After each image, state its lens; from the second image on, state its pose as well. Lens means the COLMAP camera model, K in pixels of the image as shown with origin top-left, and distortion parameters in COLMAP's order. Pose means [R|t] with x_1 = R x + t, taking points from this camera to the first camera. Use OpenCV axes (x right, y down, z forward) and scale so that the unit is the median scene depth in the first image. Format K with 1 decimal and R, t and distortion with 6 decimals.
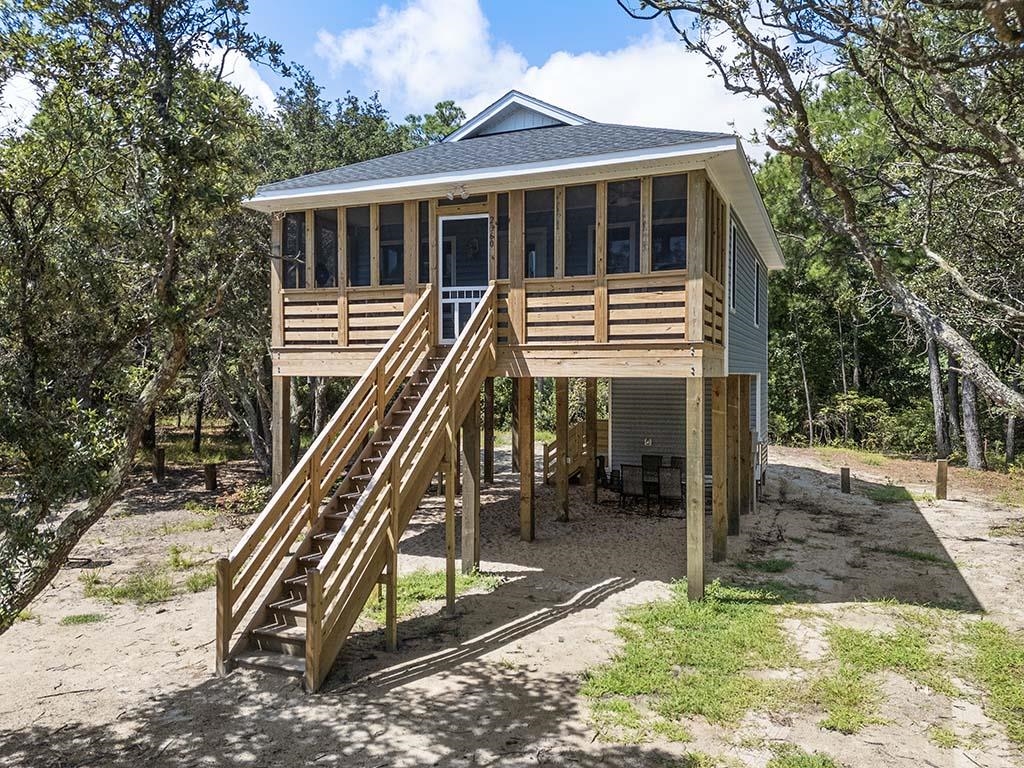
lens RADIAL K [[762.9, 0, 512.8], [0, 762.9, 381.6], [0, 0, 1]] dist [0.041906, -0.011393]
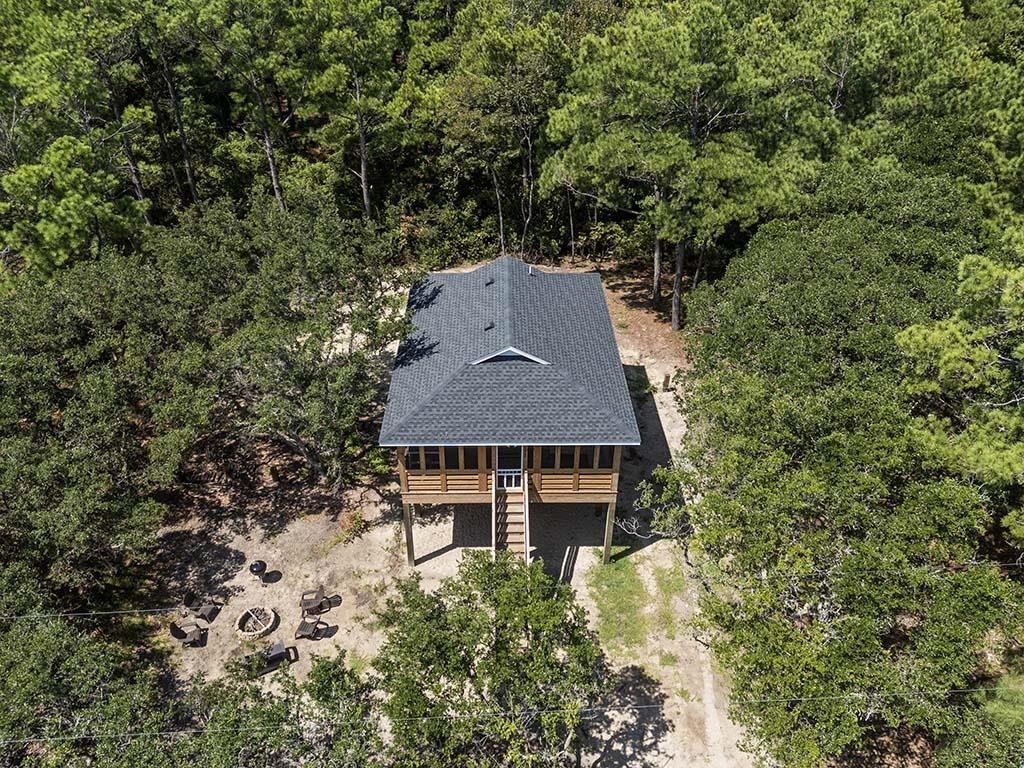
lens RADIAL K [[762.9, 0, 514.0], [0, 762.9, 380.1], [0, 0, 1]] dist [0.041906, -0.011393]
pose [[0.915976, -0.222144, 0.334125, -0.735361], [-0.002897, 0.829062, 0.559149, -1.583424], [-0.401222, -0.513135, 0.758758, -0.514196]]
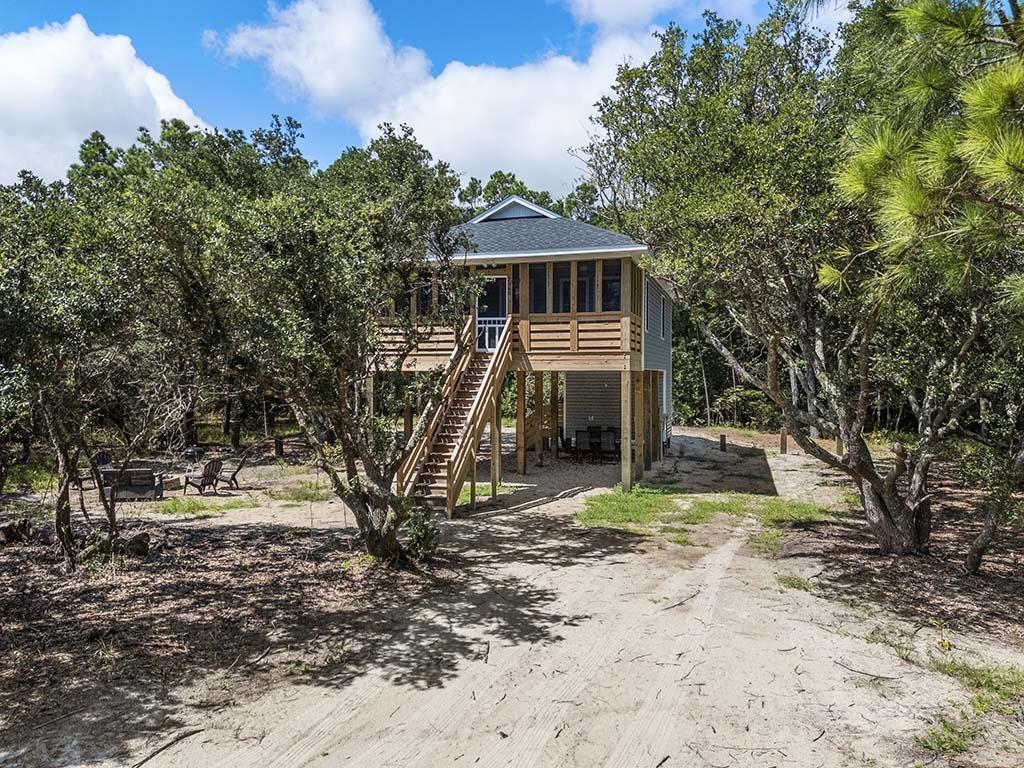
lens RADIAL K [[762.9, 0, 506.7], [0, 762.9, 383.6], [0, 0, 1]] dist [0.041906, -0.011393]
pose [[0.995759, -0.002110, 0.091979, -0.193547], [0.002045, 0.999998, 0.000801, 0.021566], [-0.091980, -0.000609, 0.995761, -0.716465]]
